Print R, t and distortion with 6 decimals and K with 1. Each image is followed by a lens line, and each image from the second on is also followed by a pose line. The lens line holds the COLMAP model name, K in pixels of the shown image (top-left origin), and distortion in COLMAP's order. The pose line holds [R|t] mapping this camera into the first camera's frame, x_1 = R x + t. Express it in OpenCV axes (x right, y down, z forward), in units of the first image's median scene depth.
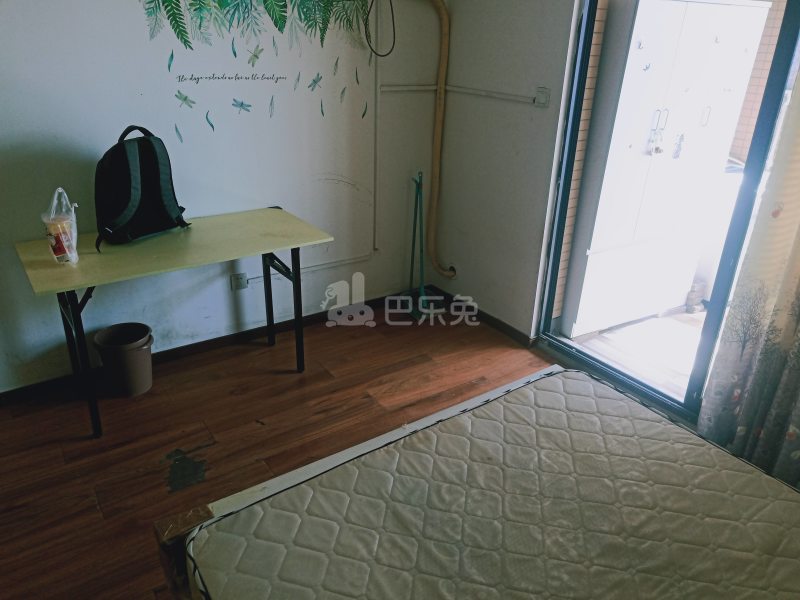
lens RADIAL K [[602.9, 0, 401.6], [0, 602.9, 296.6], [0, 0, 1]] dist [0.029205, -0.006314]
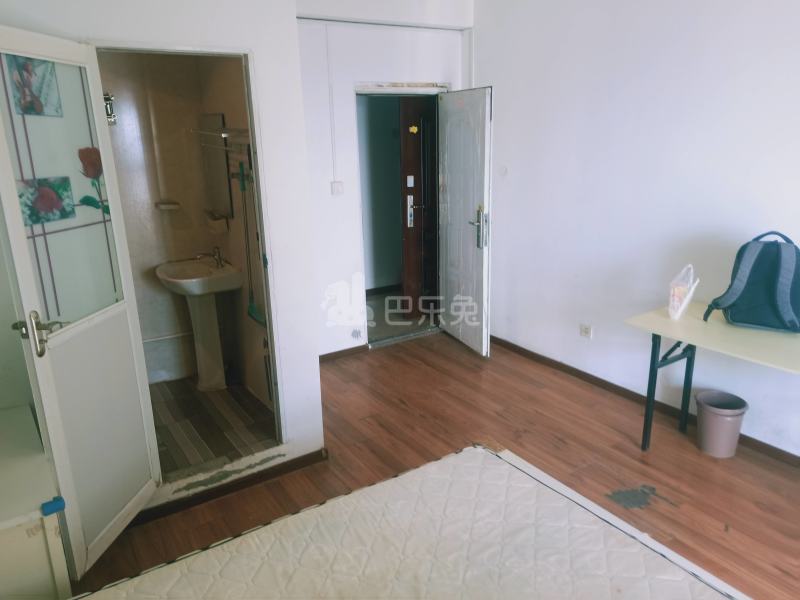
lens RADIAL K [[602.9, 0, 401.6], [0, 602.9, 296.6], [0, 0, 1]] dist [0.029205, -0.006314]
pose [[-0.037678, 0.241942, -0.969559, 0.733877], [-0.382220, 0.892980, 0.237685, -0.181022], [0.923303, 0.379541, 0.058830, 0.346378]]
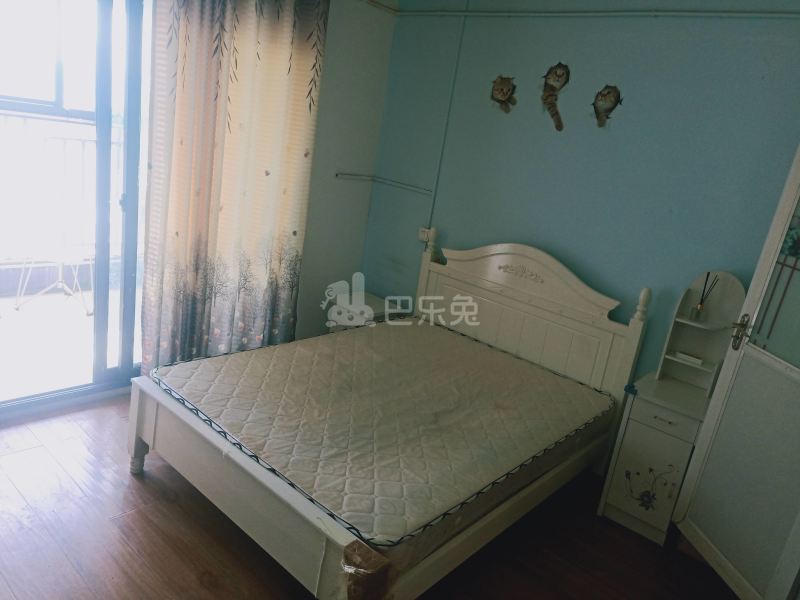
lens RADIAL K [[602.9, 0, 401.6], [0, 602.9, 296.6], [0, 0, 1]] dist [0.029205, -0.006314]
pose [[-0.218239, -0.326610, 0.919618, -0.841861], [0.242000, 0.894788, 0.375222, -0.327707], [-0.945414, 0.304436, -0.116238, 0.600100]]
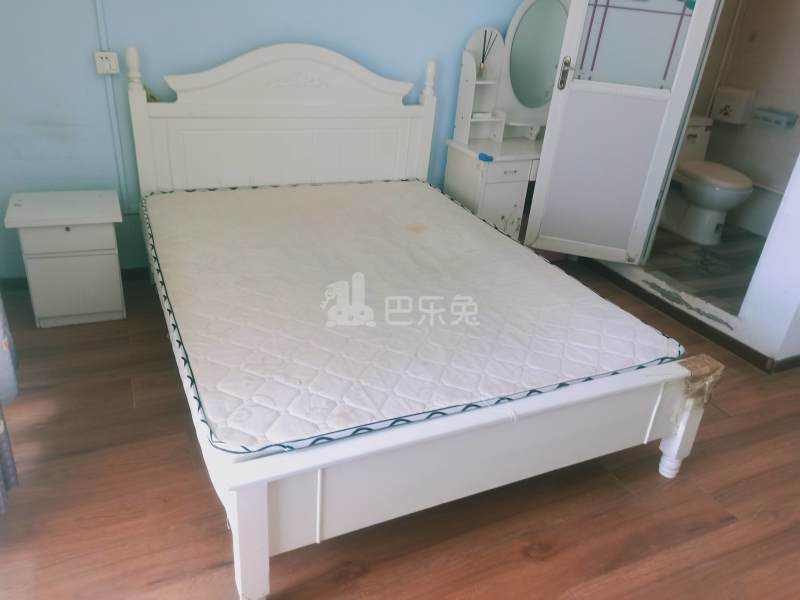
lens RADIAL K [[602.9, 0, 401.6], [0, 602.9, 296.6], [0, 0, 1]] dist [0.029205, -0.006314]
pose [[-0.978170, -0.177252, 0.108467, 0.071047], [-0.030683, 0.639435, 0.768233, -0.406291], [-0.205528, 0.748134, -0.630915, 1.163000]]
